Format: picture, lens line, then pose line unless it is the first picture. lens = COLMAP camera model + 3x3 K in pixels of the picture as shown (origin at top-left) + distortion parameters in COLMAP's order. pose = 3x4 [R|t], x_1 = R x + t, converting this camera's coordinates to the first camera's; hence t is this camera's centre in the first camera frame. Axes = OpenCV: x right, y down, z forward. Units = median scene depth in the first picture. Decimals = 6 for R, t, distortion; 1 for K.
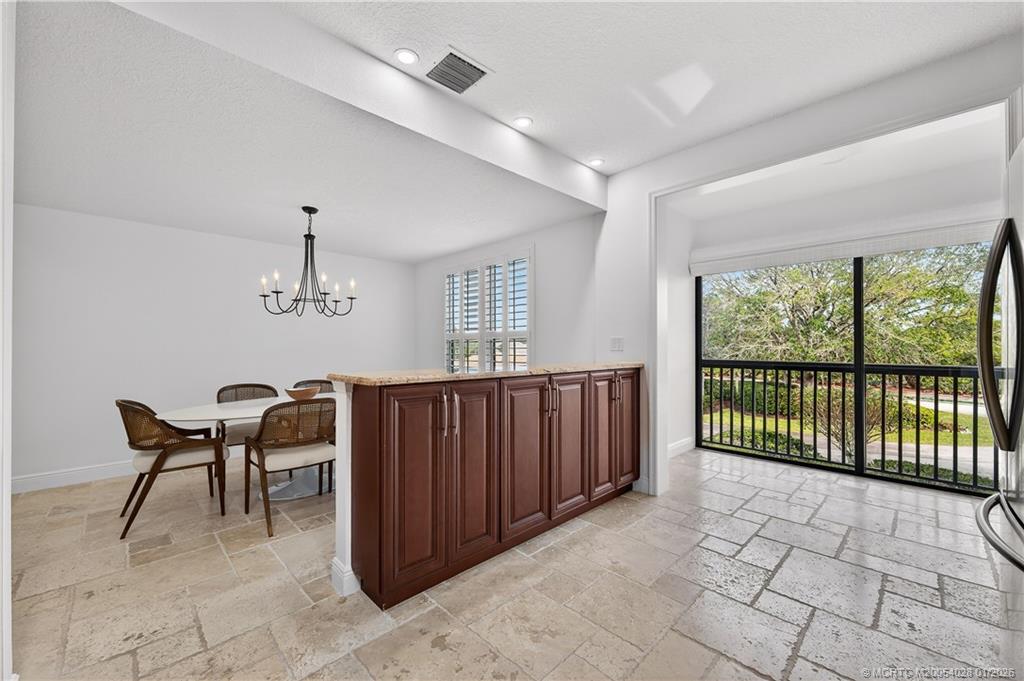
lens RADIAL K [[404.0, 0, 507.2], [0, 404.0, 342.2], [0, 0, 1]] dist [0.001127, 0.001294]
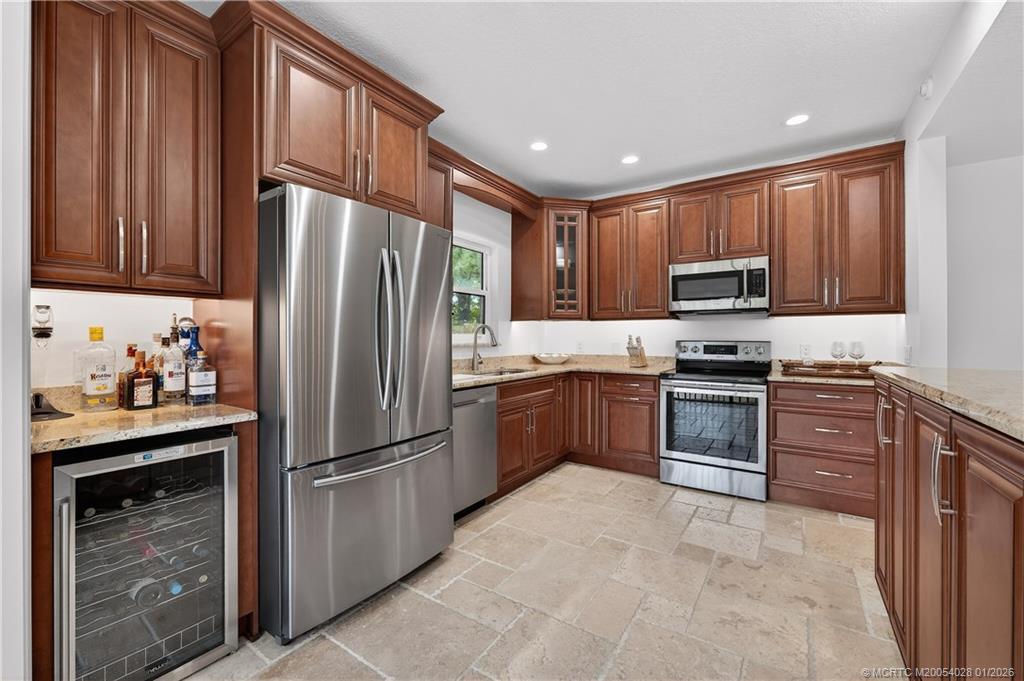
lens RADIAL K [[422.9, 0, 509.2], [0, 422.9, 336.9], [0, 0, 1]] dist [0.002001, 0.000216]
pose [[-0.980211, -0.000895, -0.197955, 0.446443], [0.001261, 0.999941, -0.010766, 0.010665], [0.197953, -0.010802, -0.980152, 1.016817]]
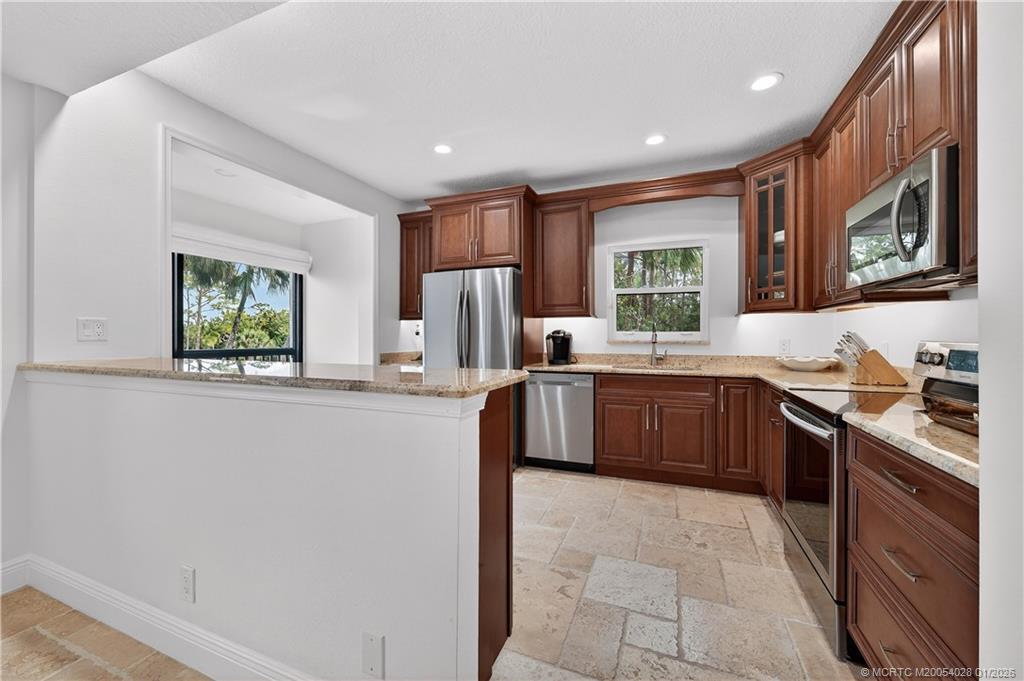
lens RADIAL K [[404.0, 0, 506.4], [0, 404.0, 334.6], [0, 0, 1]] dist [0.001127, 0.001294]
pose [[-0.396495, -0.000257, 0.918037, -0.584824], [-0.009006, 0.999953, -0.003610, 0.007539], [-0.917993, -0.009699, -0.396479, 0.730836]]
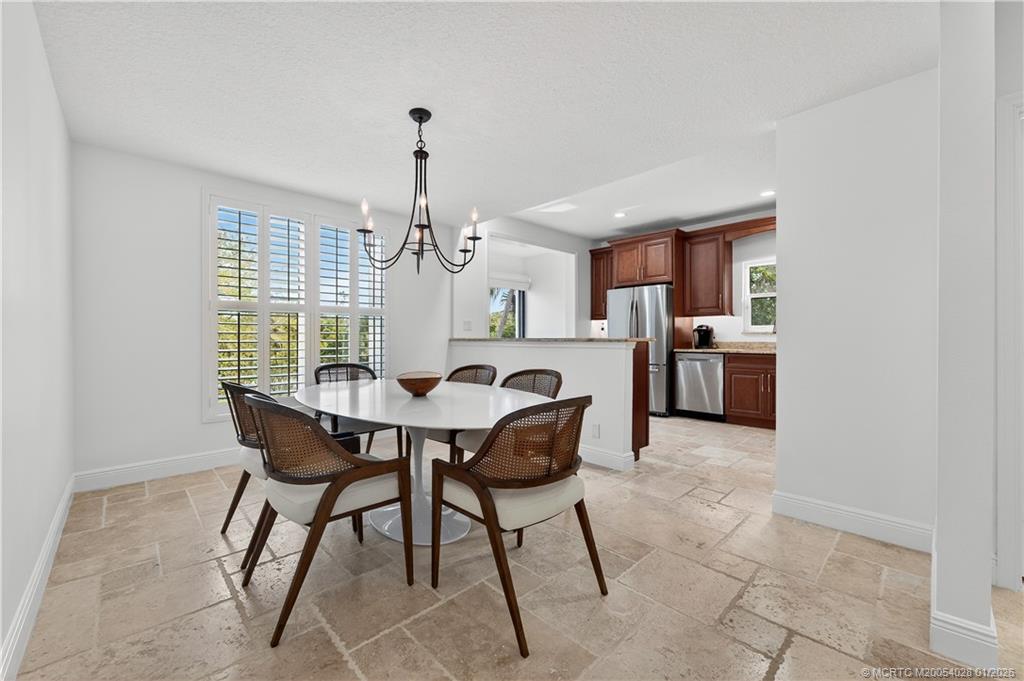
lens RADIAL K [[404.0, 0, 512.9], [0, 404.0, 340.7], [0, 0, 1]] dist [0.001127, 0.001294]
pose [[0.005455, -0.009619, 0.999939, -1.273607], [-0.010996, 0.999893, 0.009678, 0.046859], [-0.999925, -0.011048, 0.005349, 0.909509]]
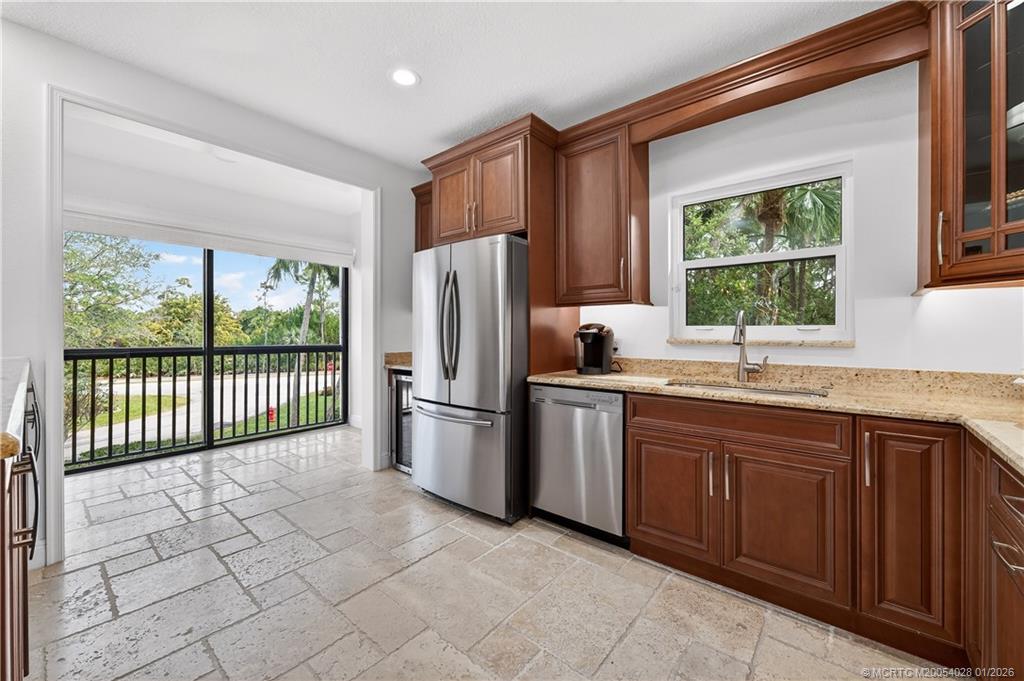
lens RADIAL K [[404.0, 0, 505.4], [0, 404.0, 332.0], [0, 0, 1]] dist [0.001127, 0.001294]
pose [[-0.091706, -0.001714, 0.995785, -0.348069], [-0.009535, 0.999954, 0.000843, 0.005340], [-0.995740, -0.009417, -0.091718, 0.356678]]
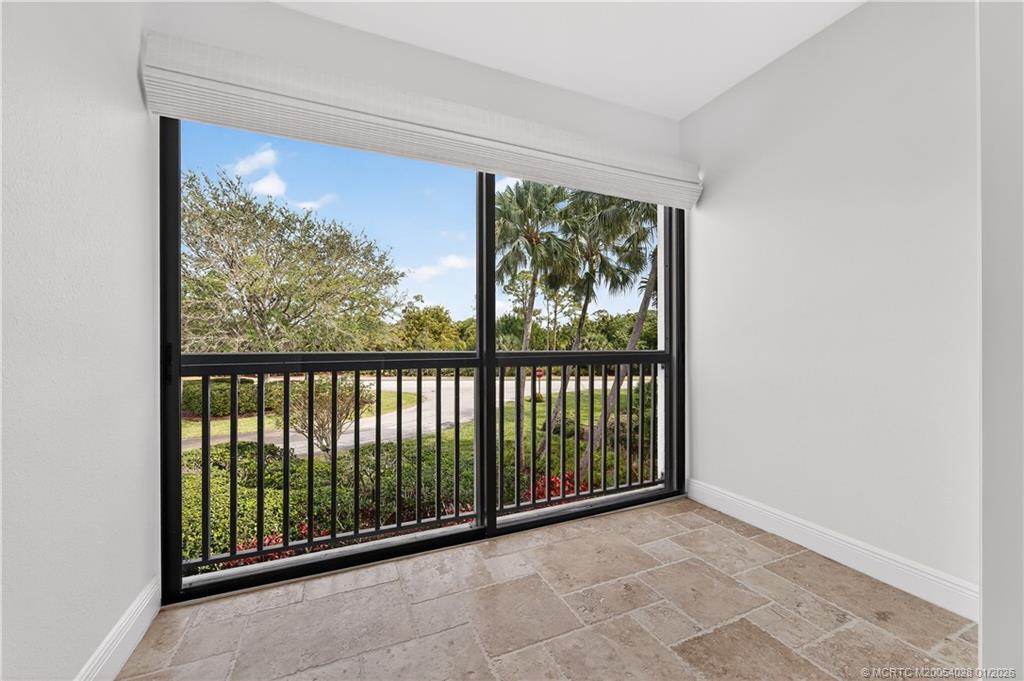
lens RADIAL K [[404.0, 0, 505.0], [0, 404.0, 346.3], [0, 0, 1]] dist [0.001127, 0.001294]
pose [[0.360637, -0.019113, 0.932510, 0.367696], [-0.005113, 0.999734, 0.022468, 0.036127], [-0.932692, -0.012871, 0.360444, 0.893296]]
